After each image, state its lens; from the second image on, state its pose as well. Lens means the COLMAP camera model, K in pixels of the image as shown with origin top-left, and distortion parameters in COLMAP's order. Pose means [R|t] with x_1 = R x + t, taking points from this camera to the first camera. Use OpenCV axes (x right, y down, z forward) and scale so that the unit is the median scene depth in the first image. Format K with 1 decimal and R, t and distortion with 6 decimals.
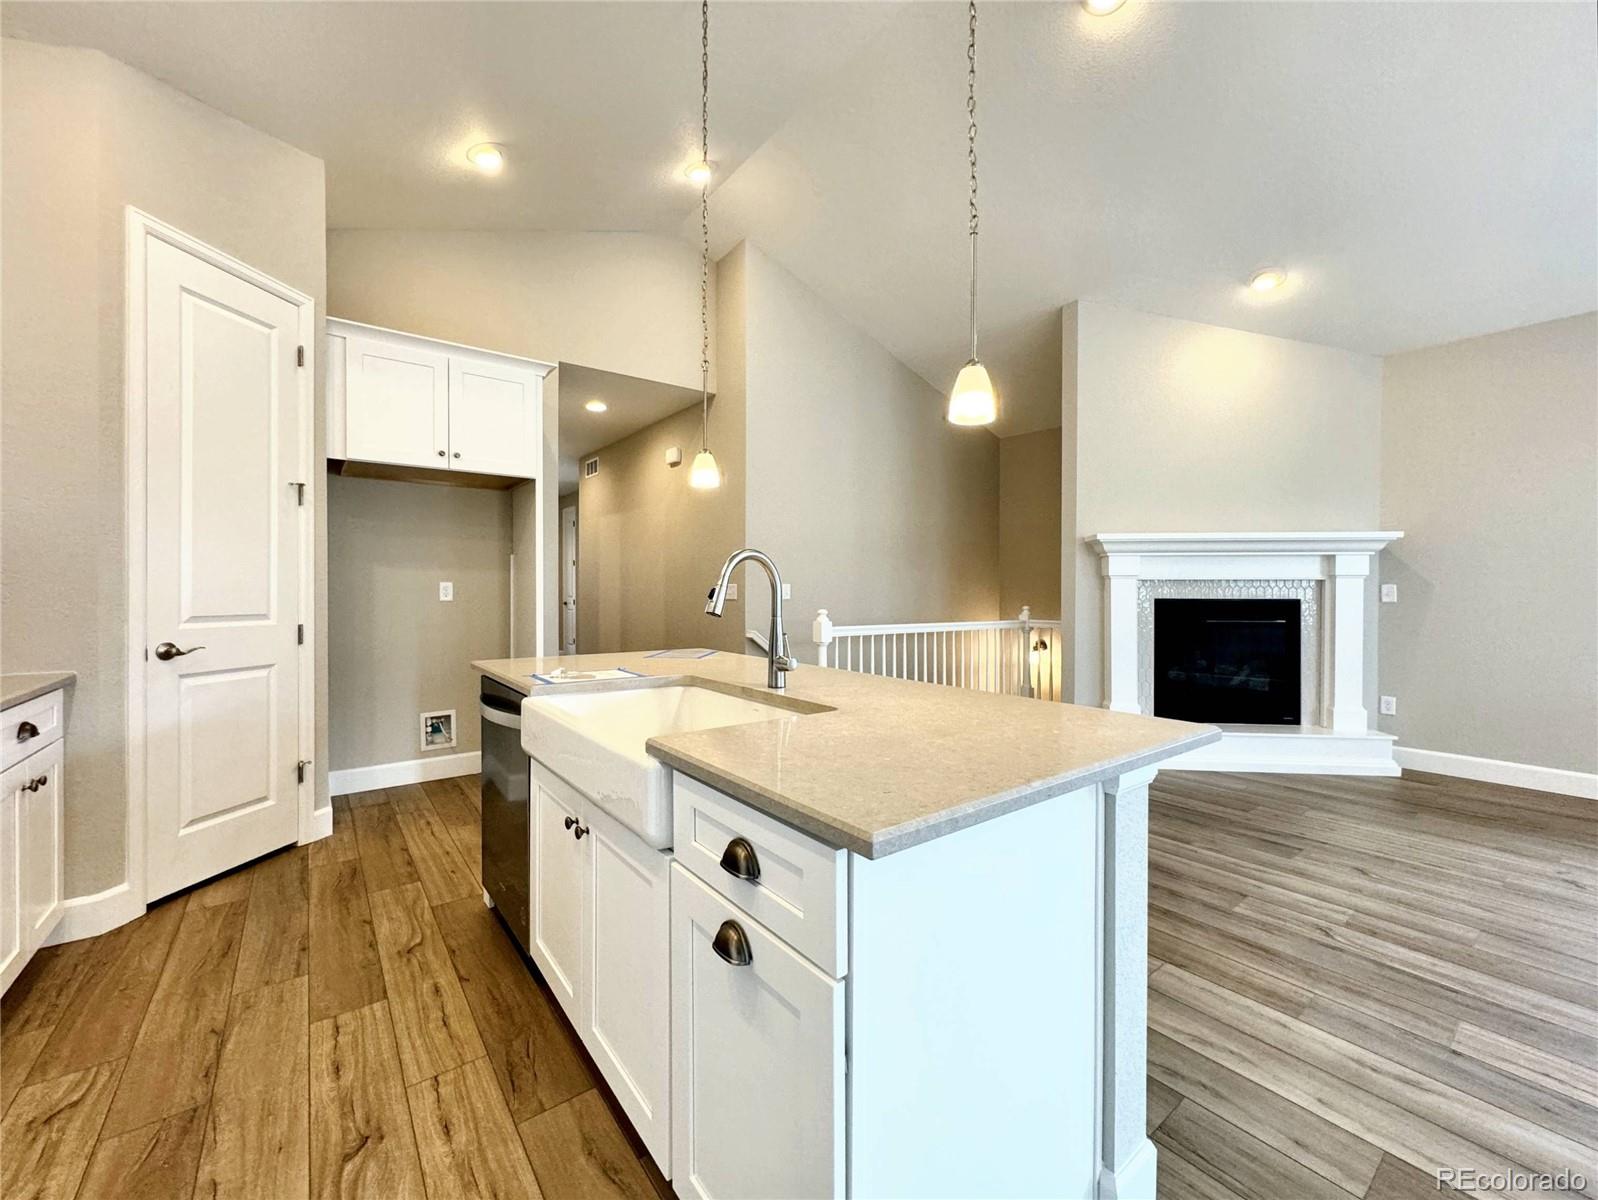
lens RADIAL K [[643.4, 0, 799.2], [0, 643.4, 592.6], [0, 0, 1]] dist [-0.001519, 0.000599]
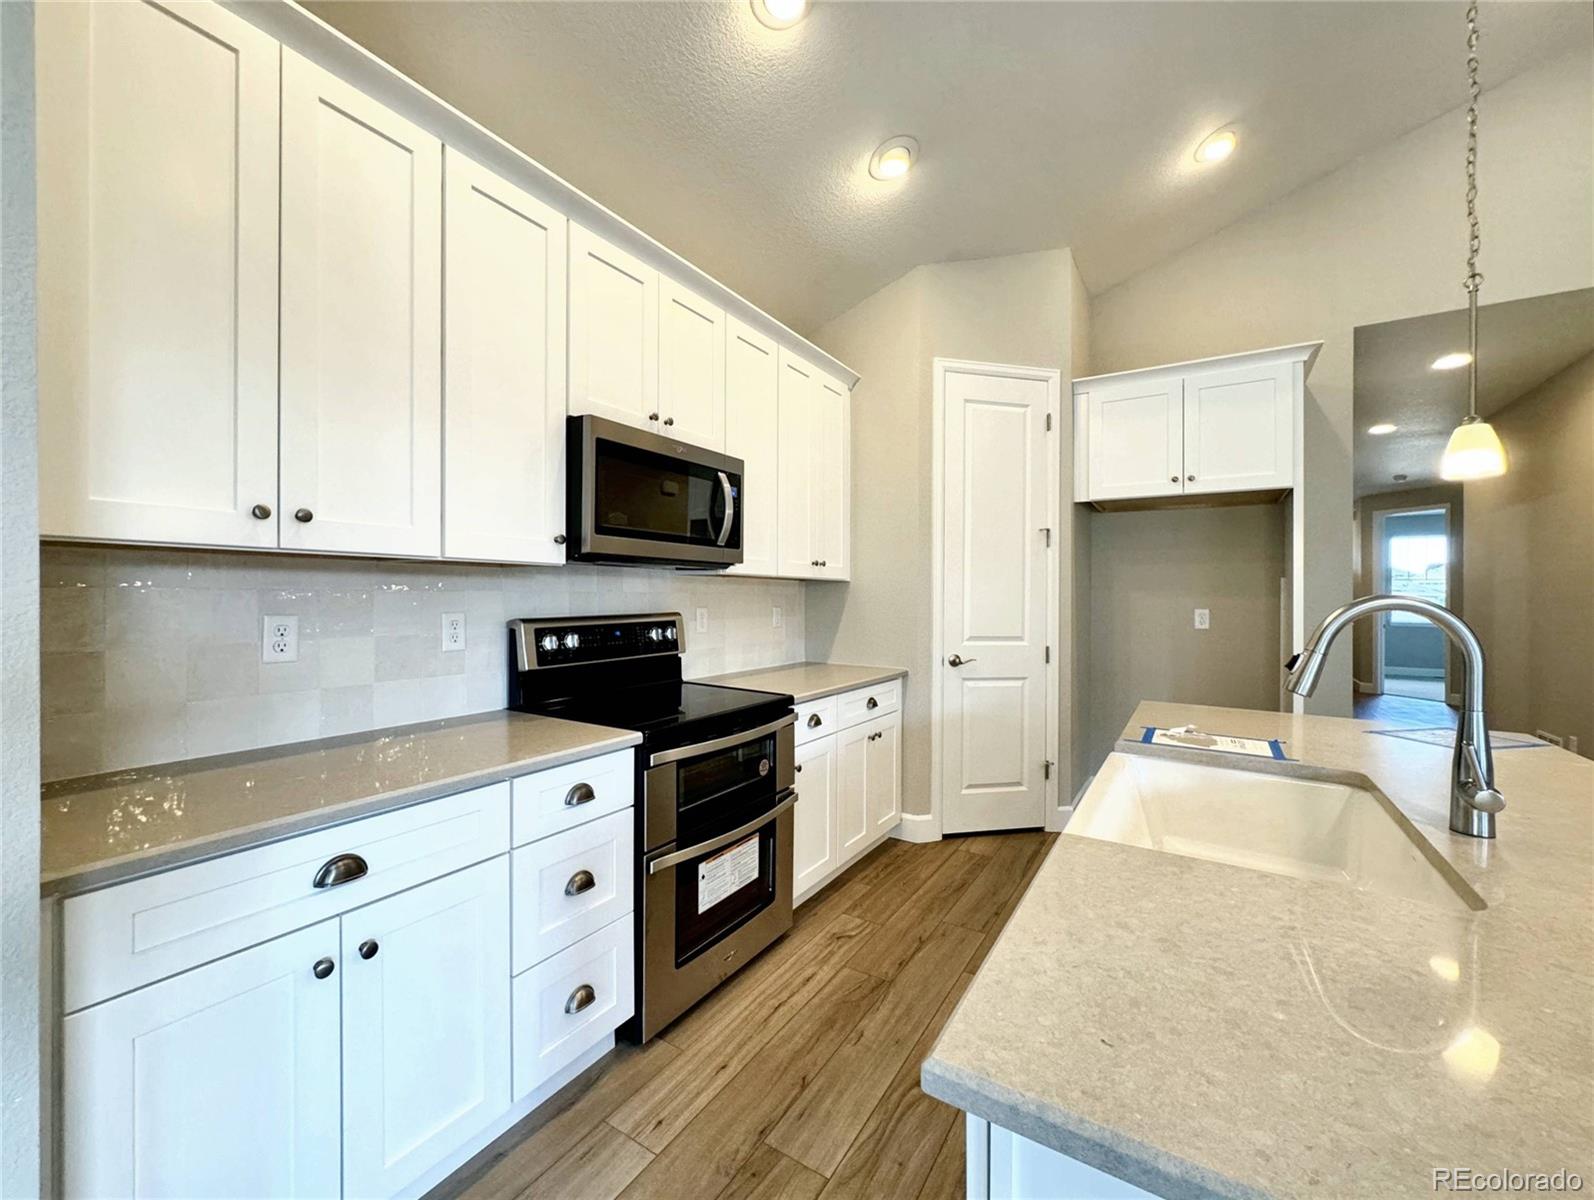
lens RADIAL K [[641.7, 0, 797.3], [0, 641.7, 599.3], [0, 0, 1]] dist [-0.001519, 0.000599]
pose [[0.349034, 0.005381, -0.937095, 0.216064], [-0.012390, 0.999923, 0.001127, -0.040334], [0.937028, 0.011217, 0.349074, 0.177508]]
